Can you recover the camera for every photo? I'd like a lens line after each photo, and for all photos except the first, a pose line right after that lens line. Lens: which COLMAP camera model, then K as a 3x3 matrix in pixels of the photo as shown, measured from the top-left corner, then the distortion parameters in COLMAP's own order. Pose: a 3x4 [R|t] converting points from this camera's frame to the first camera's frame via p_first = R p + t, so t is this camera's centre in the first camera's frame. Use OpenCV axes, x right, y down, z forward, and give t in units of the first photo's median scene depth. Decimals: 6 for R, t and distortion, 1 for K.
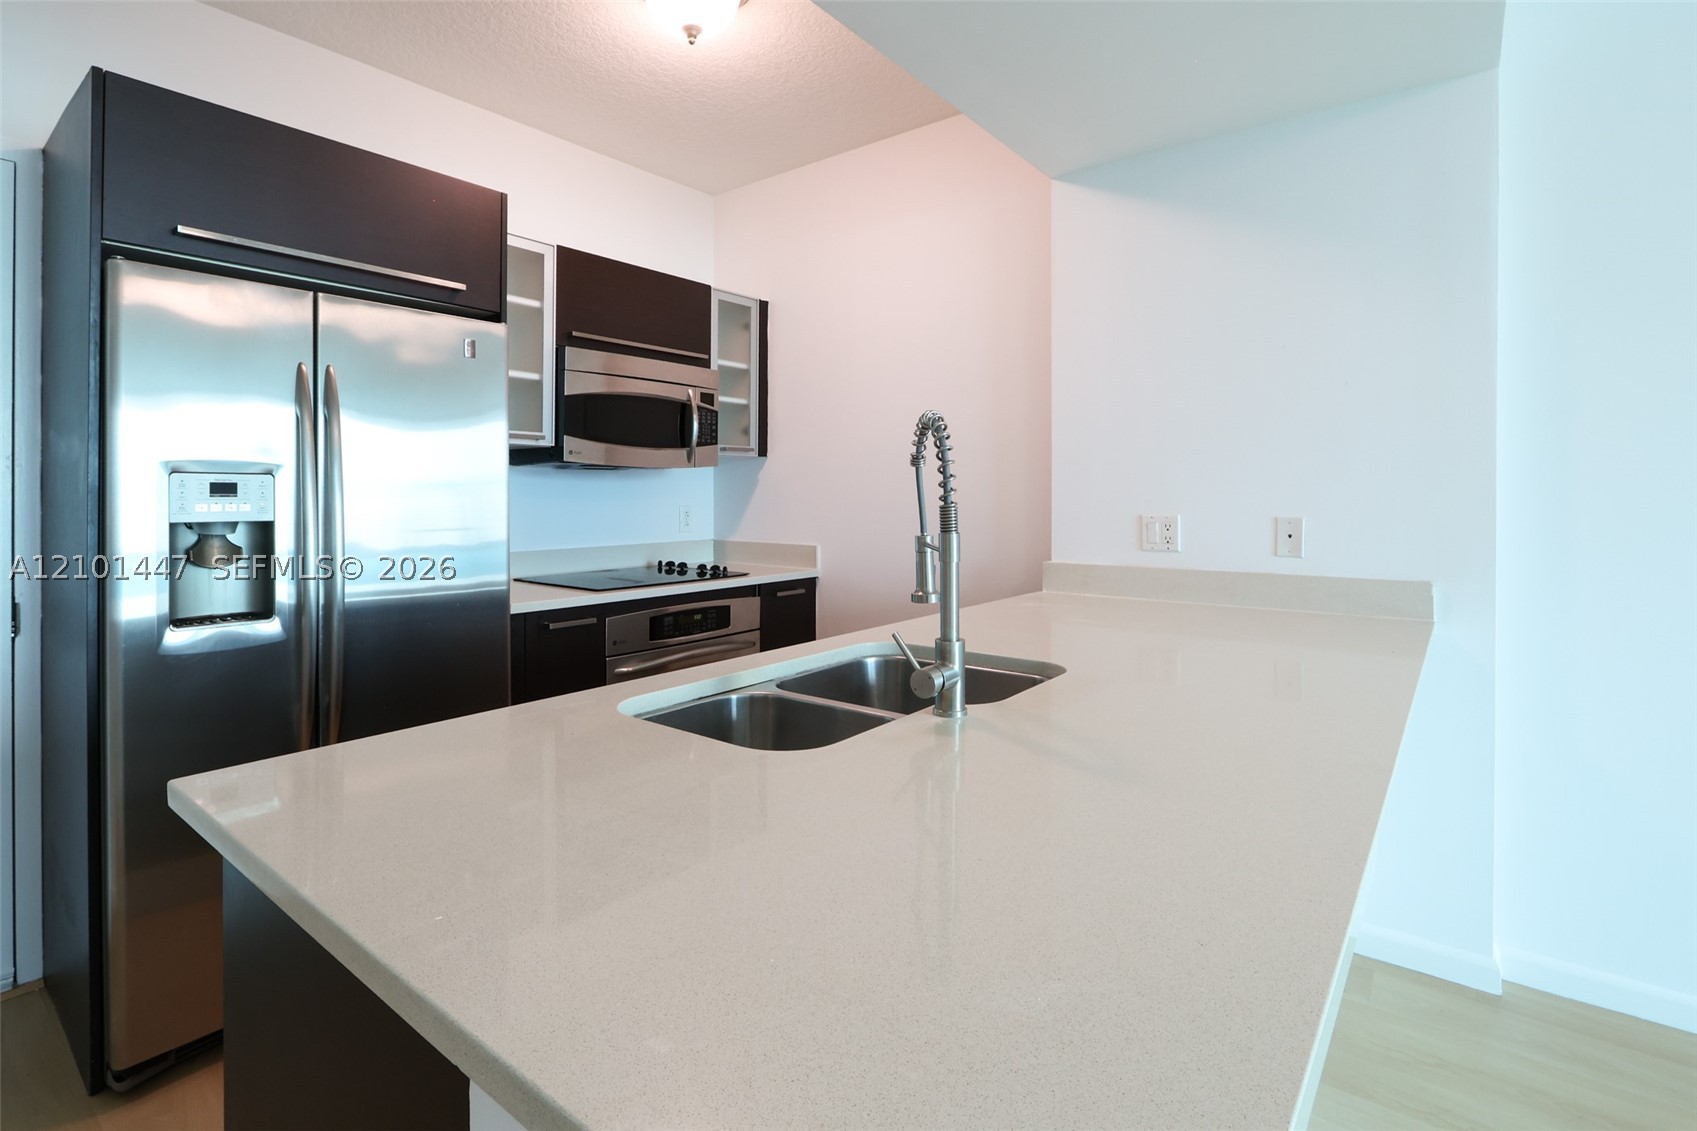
lens RADIAL K [[826.3, 0, 788.8], [0, 826.3, 492.6], [0, 0, 1]] dist [-0.012217, -0.000389]
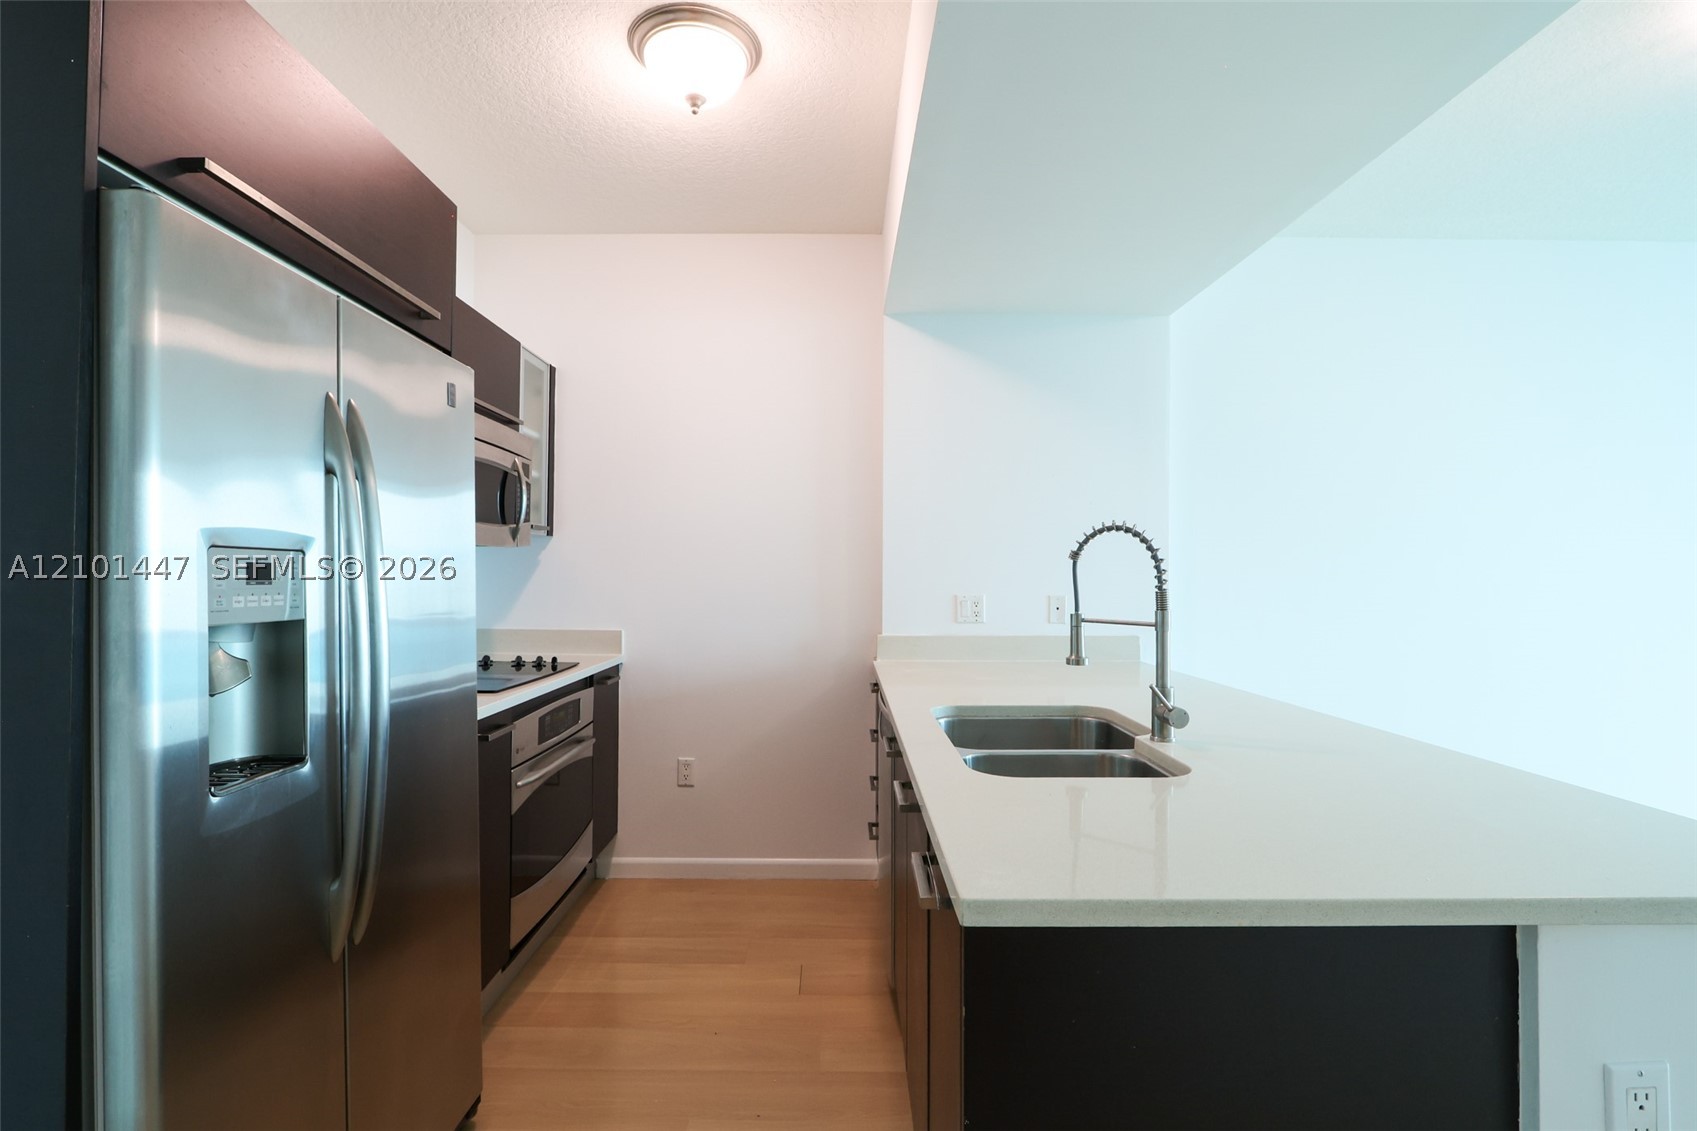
lens RADIAL K [[835.2, 0, 848.5], [0, 835.2, 565.5], [0, 0, 1]] dist [0.033468, -0.000031]
pose [[0.758508, 0.010923, 0.651573, -0.559200], [-0.006718, 0.999937, -0.008943, -0.006563], [-0.651629, 0.002406, 0.758534, 0.118052]]
